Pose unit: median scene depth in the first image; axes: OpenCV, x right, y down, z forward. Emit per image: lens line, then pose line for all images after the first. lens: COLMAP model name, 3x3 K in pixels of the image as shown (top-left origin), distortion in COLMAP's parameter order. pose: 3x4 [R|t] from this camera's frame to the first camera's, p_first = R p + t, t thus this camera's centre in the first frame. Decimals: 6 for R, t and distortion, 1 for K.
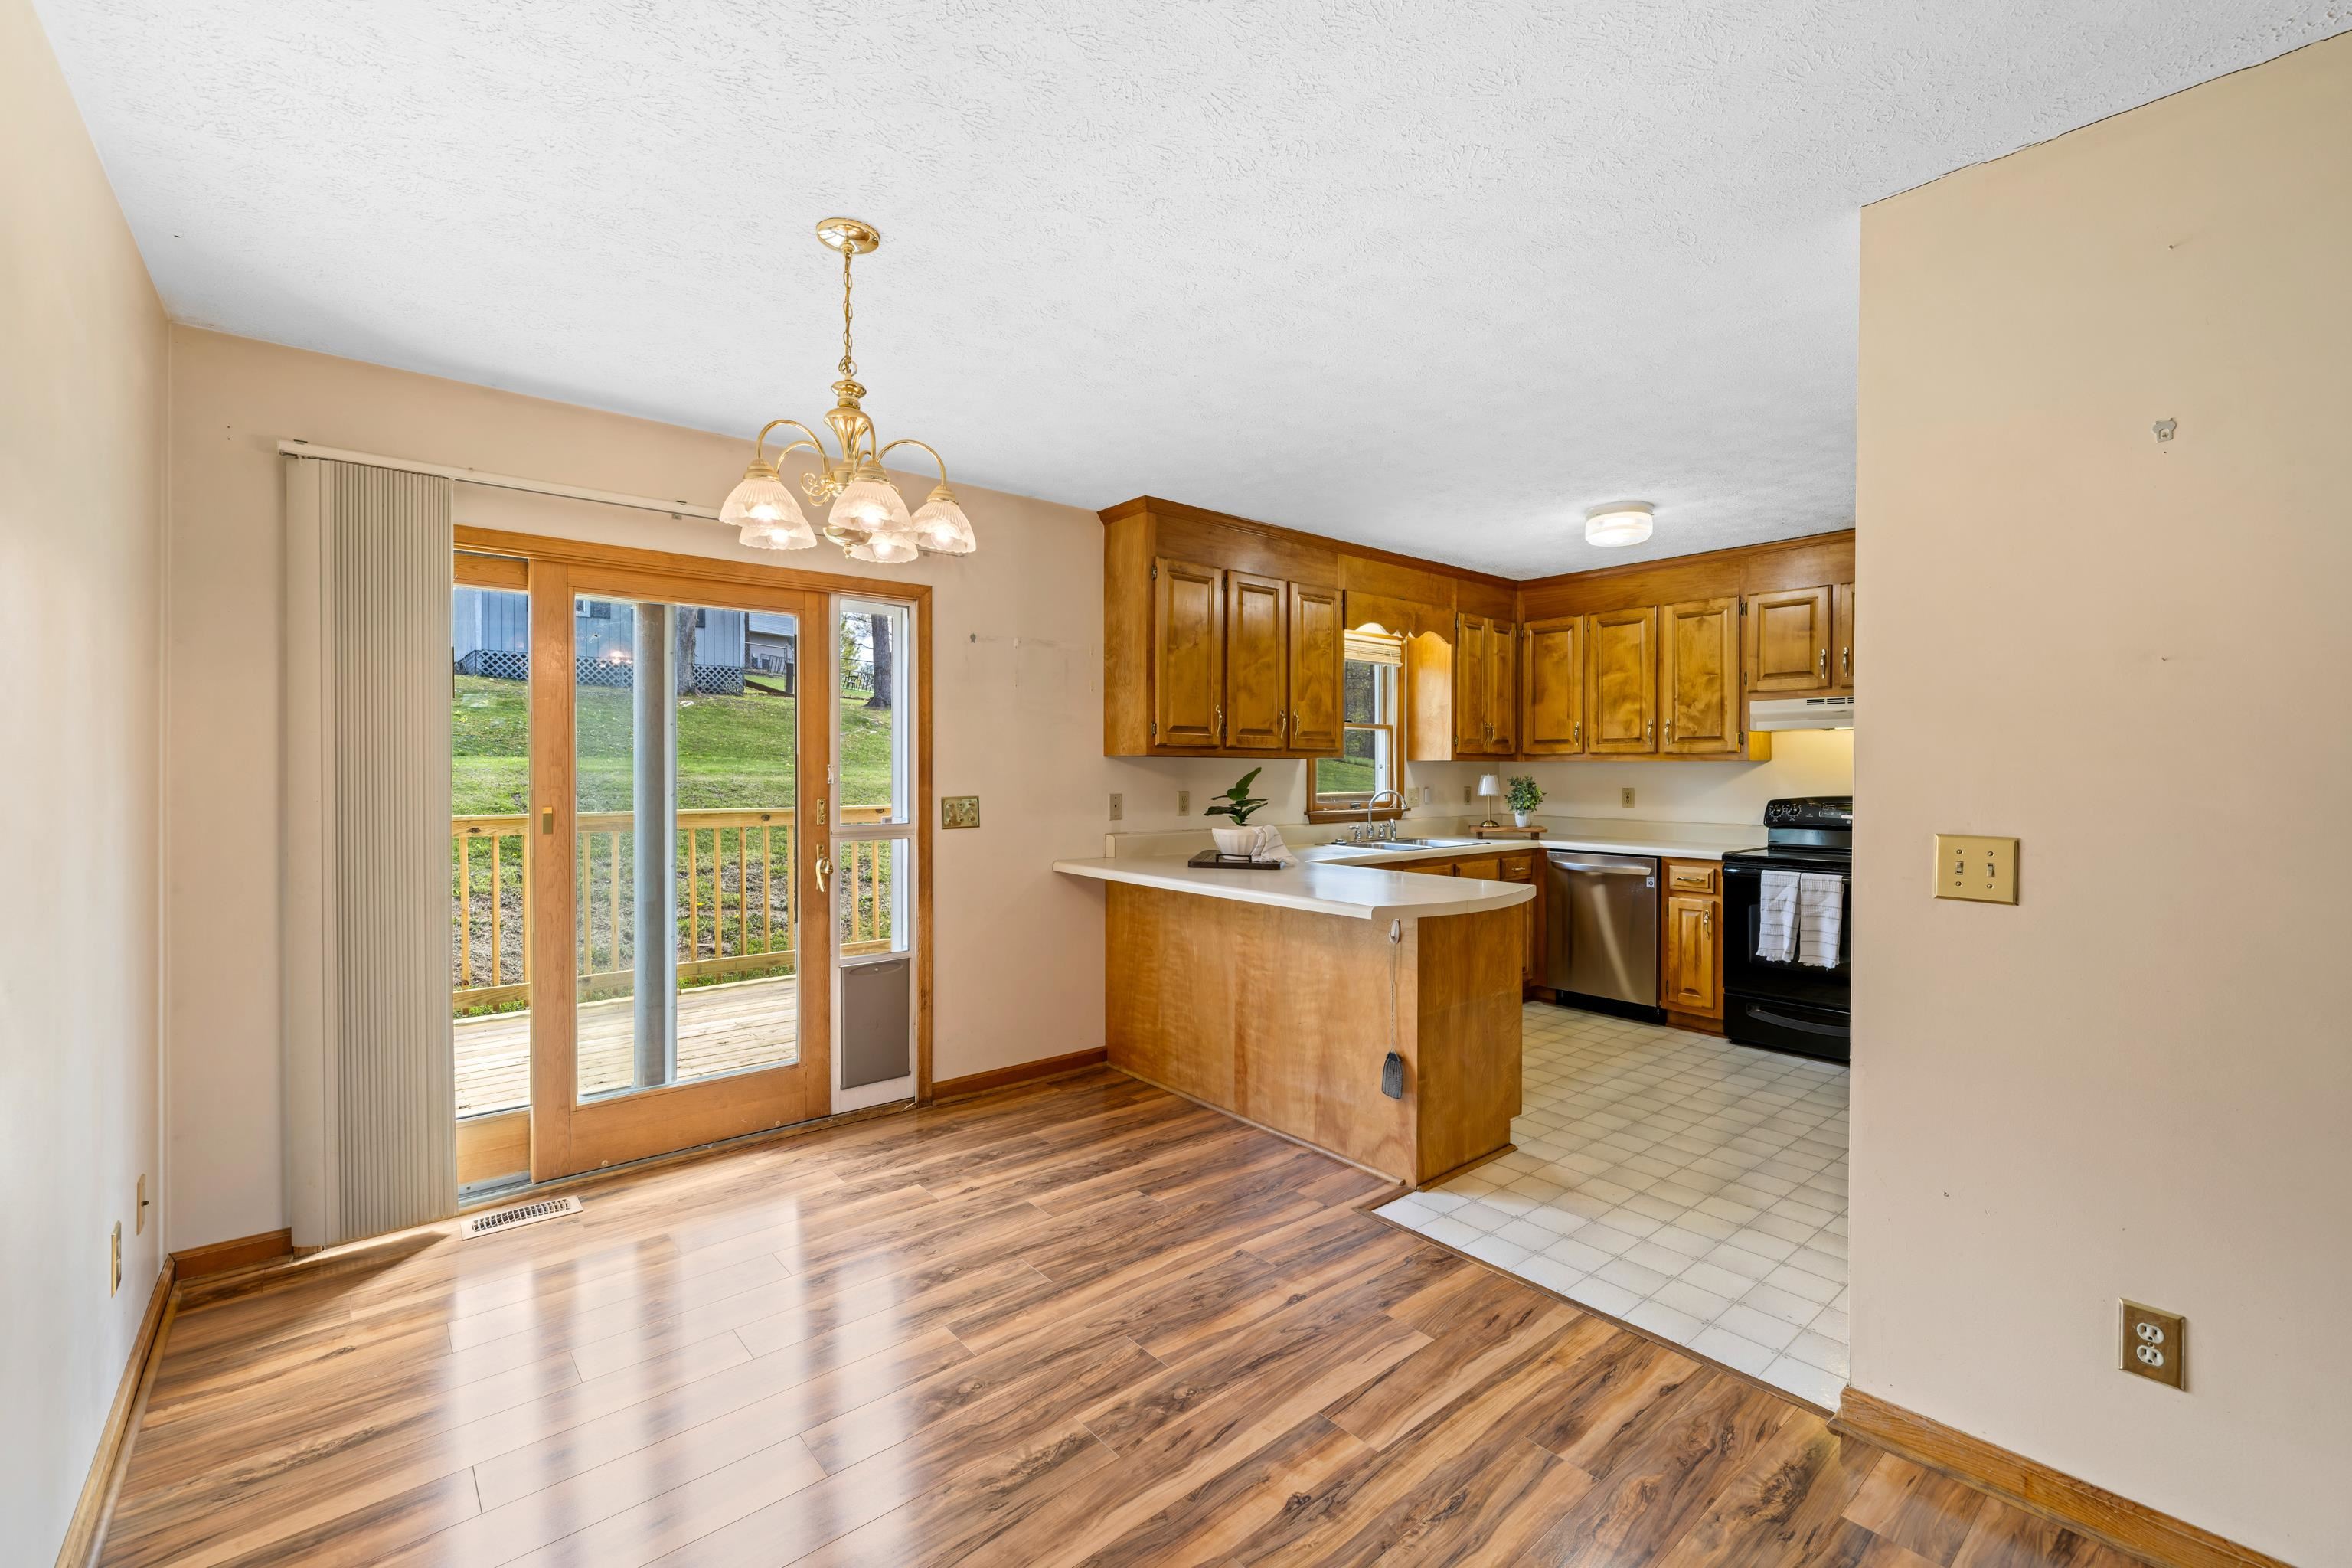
lens RADIAL K [[988.3, 0, 1181.0], [0, 988.3, 774.7], [0, 0, 1]] dist [0.001035, -0.000104]
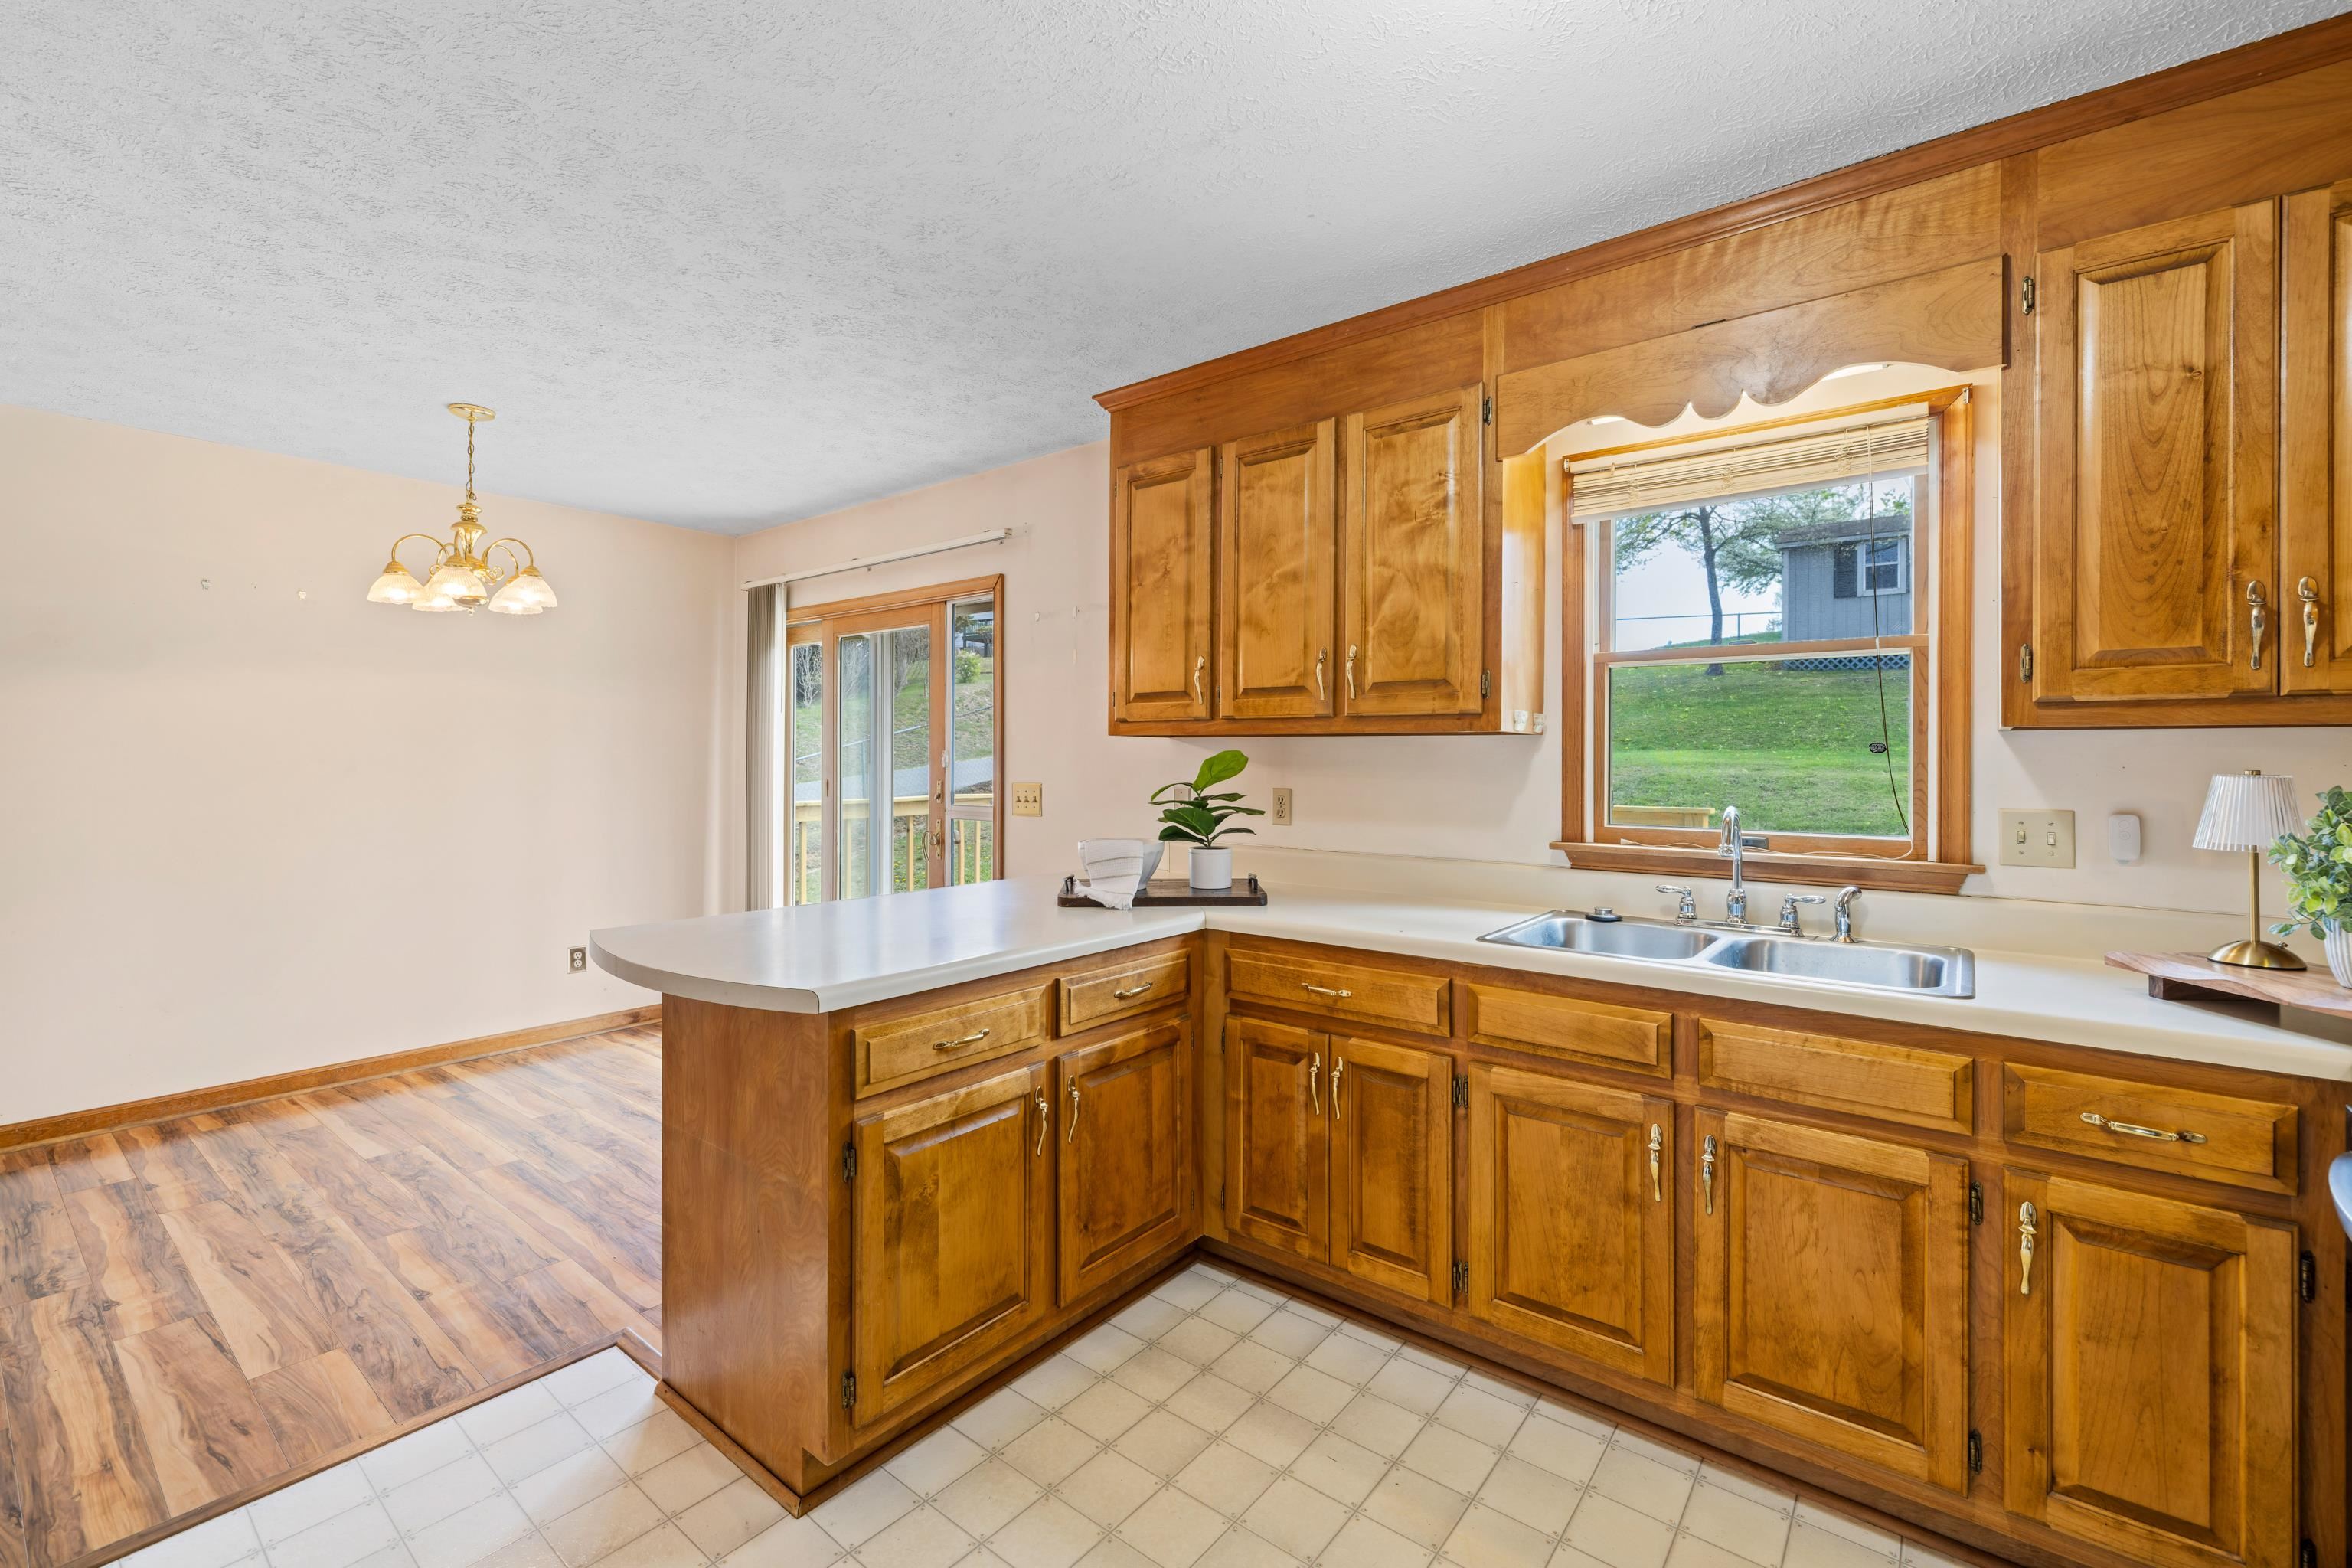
lens RADIAL K [[997.5, 0, 1179.0], [0, 997.5, 756.4], [0, 0, 1]] dist [0.000568, -0.000221]
pose [[0.196877, -0.004044, -0.980420, 0.644596], [-0.011647, 0.999911, -0.006463, 0.000587], [0.980359, 0.012691, 0.196812, 0.806464]]
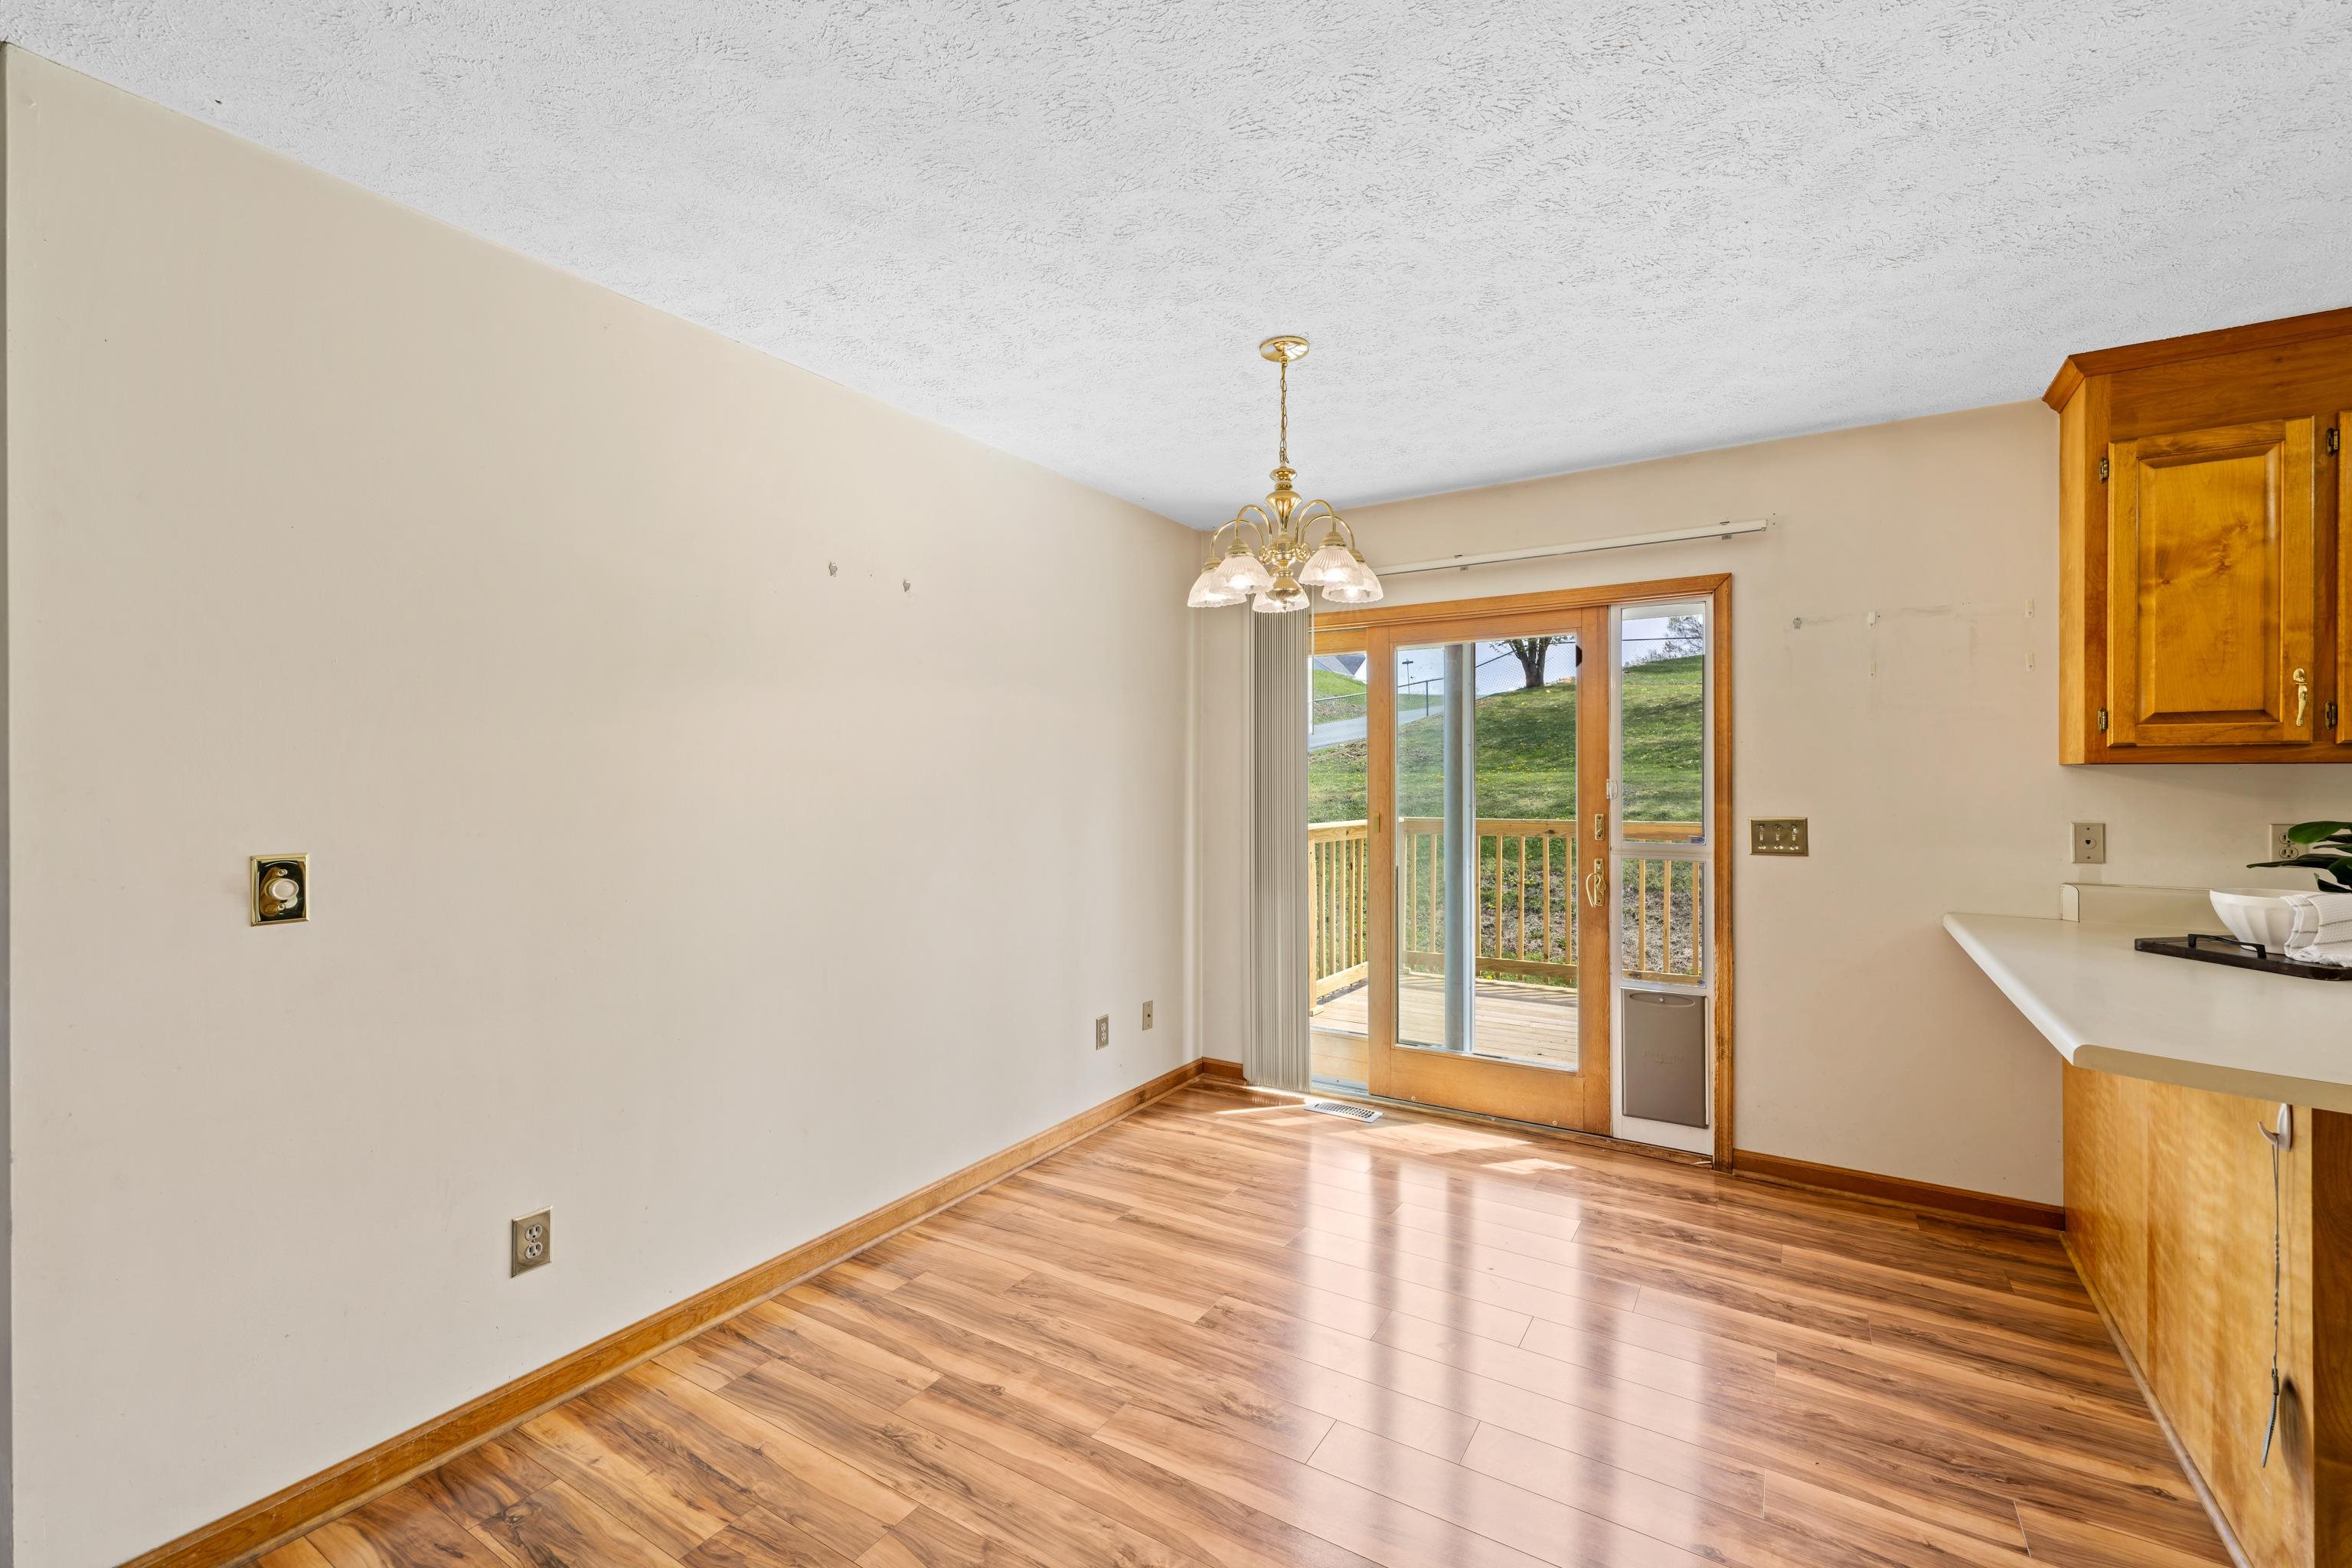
lens RADIAL K [[990.6, 0, 1179.8], [0, 990.6, 779.7], [0, 0, 1]] dist [0.002559, -0.000605]
pose [[0.297570, -0.000124, -0.954700, 0.355568], [-0.003771, 0.999992, -0.001305, -0.005275], [0.954693, 0.003989, 0.297567, 0.231442]]
